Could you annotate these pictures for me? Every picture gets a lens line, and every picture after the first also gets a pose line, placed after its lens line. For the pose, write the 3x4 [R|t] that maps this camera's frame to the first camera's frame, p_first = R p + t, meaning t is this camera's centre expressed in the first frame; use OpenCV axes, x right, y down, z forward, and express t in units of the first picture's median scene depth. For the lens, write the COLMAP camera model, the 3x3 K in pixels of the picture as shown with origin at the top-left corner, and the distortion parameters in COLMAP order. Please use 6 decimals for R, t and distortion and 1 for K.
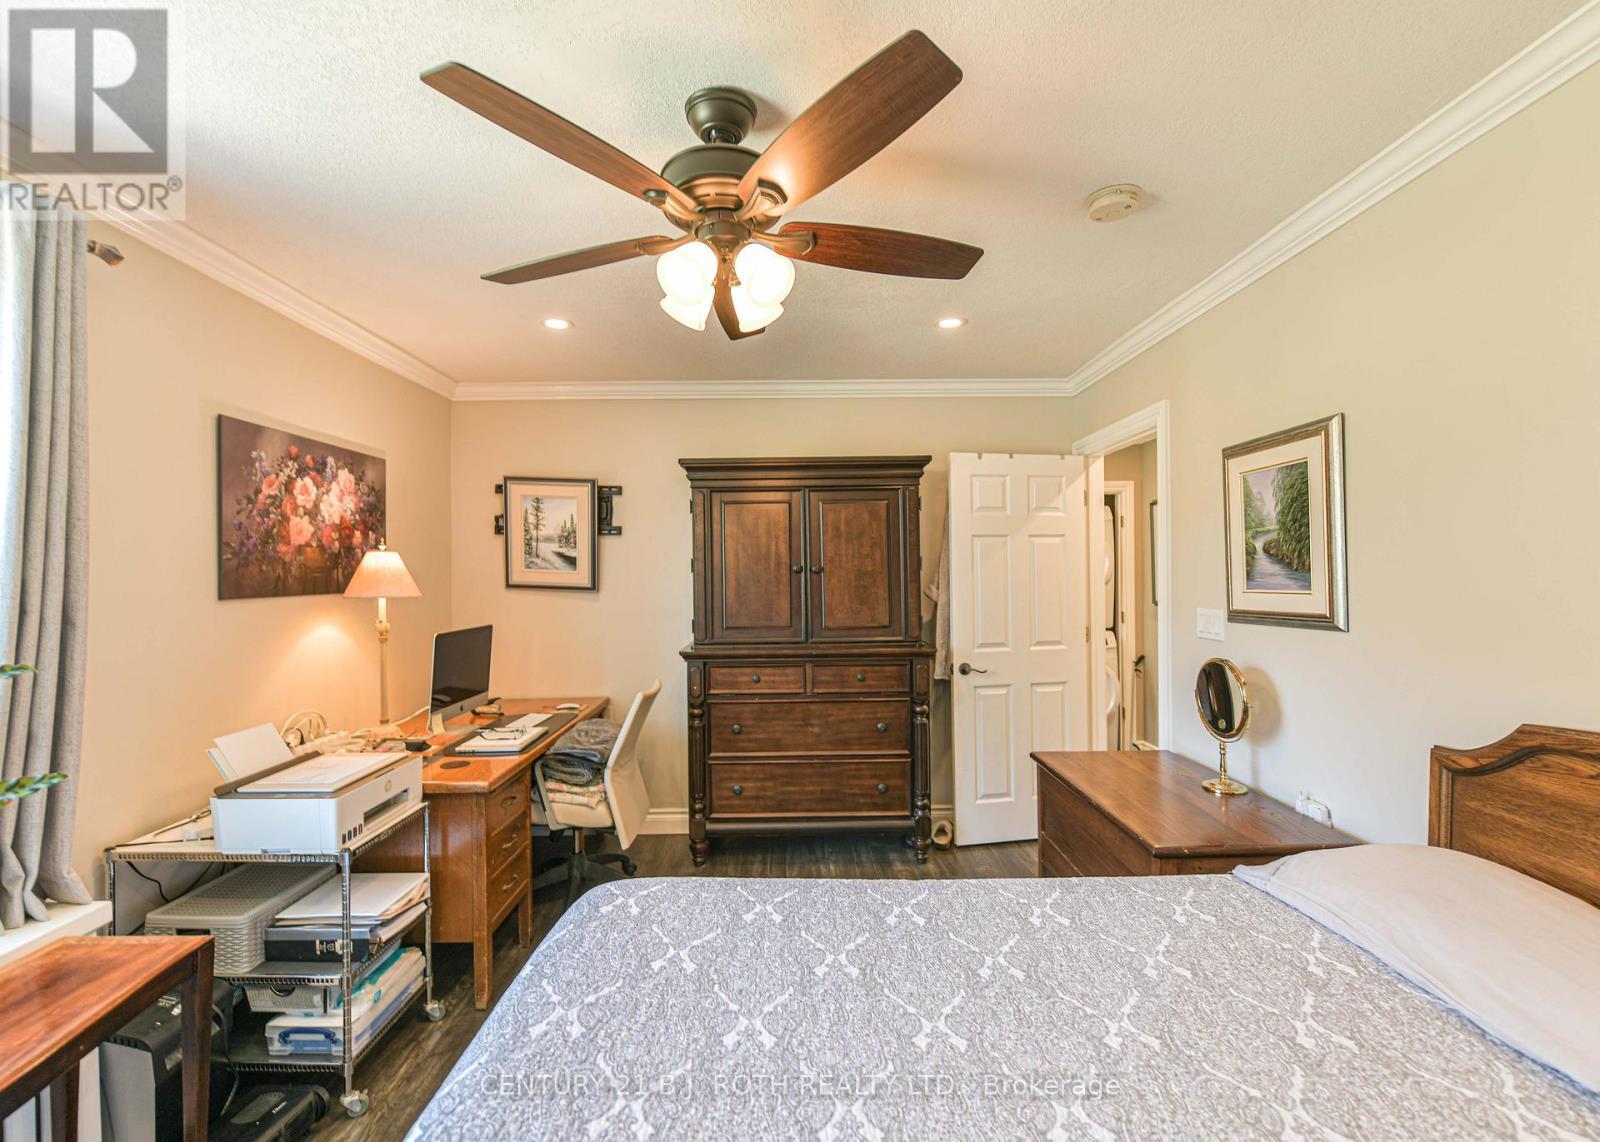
lens RADIAL K [[645.1, 0, 800.0], [0, 645.1, 571.0], [0, 0, 1]] dist [0.001785, -0.000290]
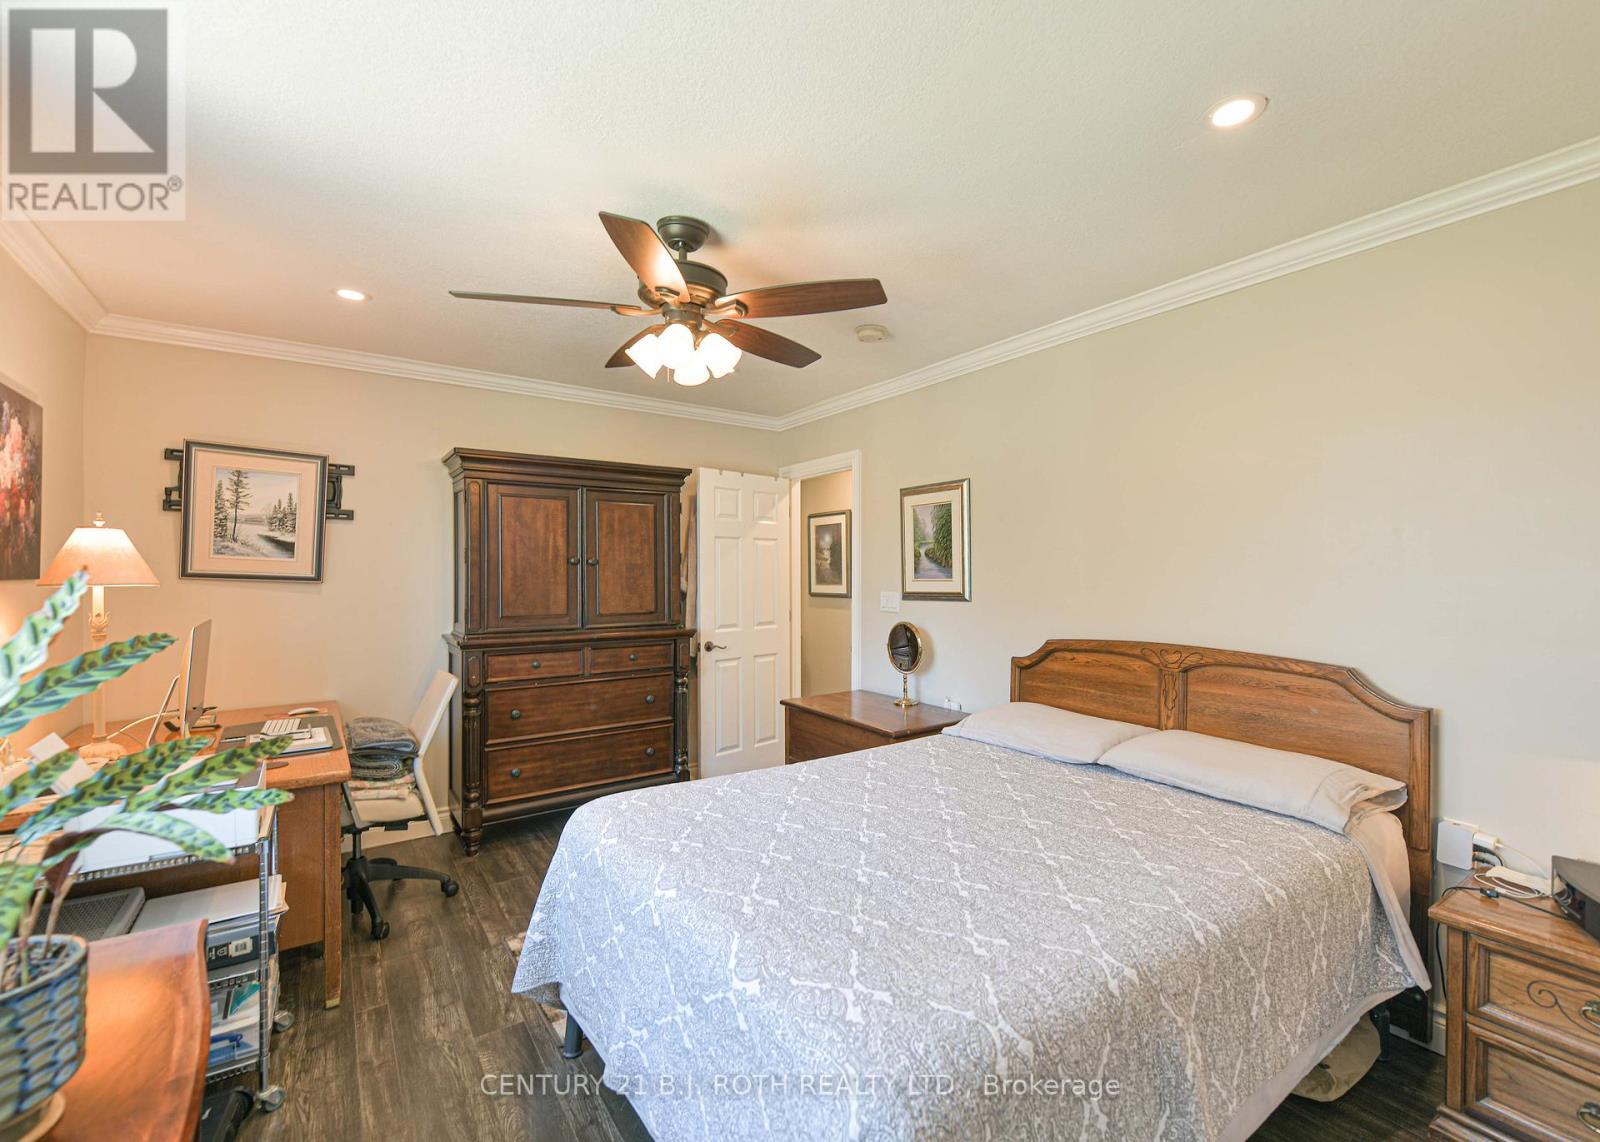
lens RADIAL K [[682.7, 0, 800.0], [0, 682.7, 571.0], [0, 0, 1]] dist [0.000953, -0.000112]
pose [[0.827323, 0.012527, 0.561587, -0.339500], [-0.012543, 0.999914, -0.003827, 0.013055], [-0.561586, -0.003877, 0.827409, -0.164363]]
